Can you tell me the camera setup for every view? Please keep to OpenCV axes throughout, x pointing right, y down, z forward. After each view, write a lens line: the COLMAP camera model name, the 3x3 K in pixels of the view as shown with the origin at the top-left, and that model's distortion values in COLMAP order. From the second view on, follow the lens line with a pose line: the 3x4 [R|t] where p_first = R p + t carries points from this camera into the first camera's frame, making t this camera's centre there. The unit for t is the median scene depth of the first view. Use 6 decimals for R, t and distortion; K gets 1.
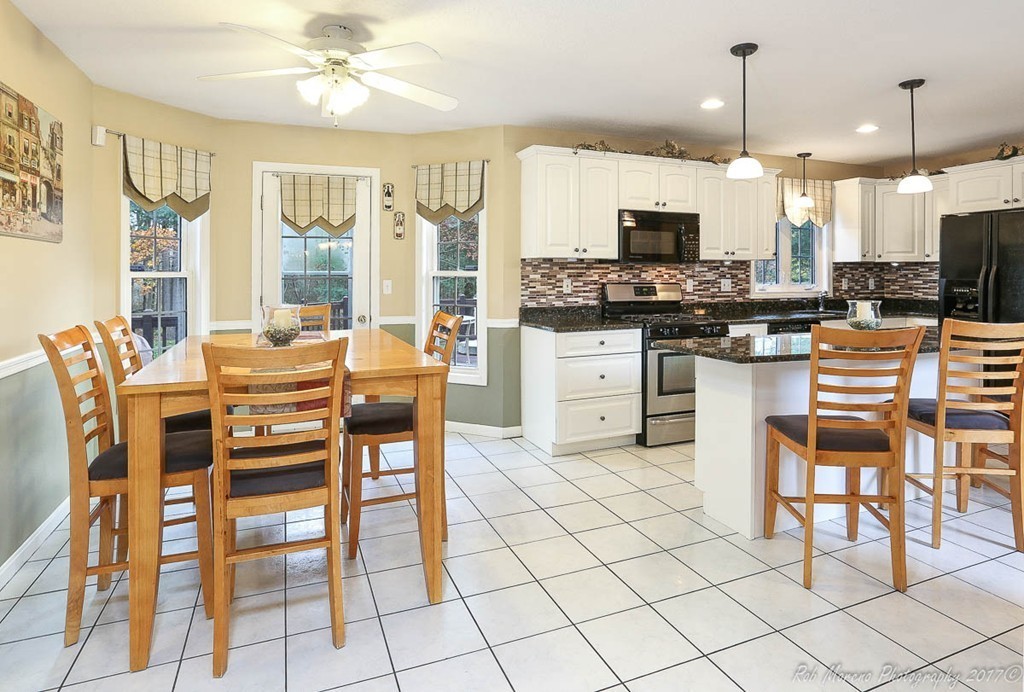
lens RADIAL K [[559.4, 0, 503.7], [0, 559.4, 304.5], [0, 0, 1]] dist [-0.002525, 0.005169]
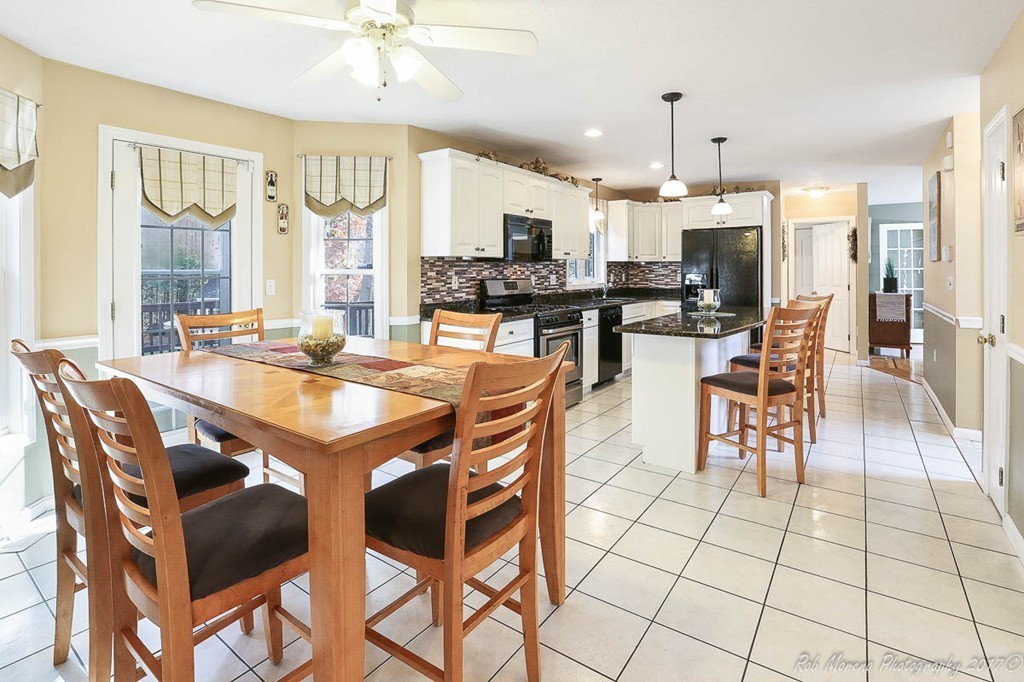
lens RADIAL K [[502.8, 0, 495.6], [0, 502.8, 296.1], [0, 0, 1]] dist [-0.009326, 0.001445]
pose [[0.854759, -0.031254, 0.518084, -0.319113], [0.033886, 0.999416, 0.004384, -0.008683], [-0.517919, 0.013808, 0.855319, 0.134373]]
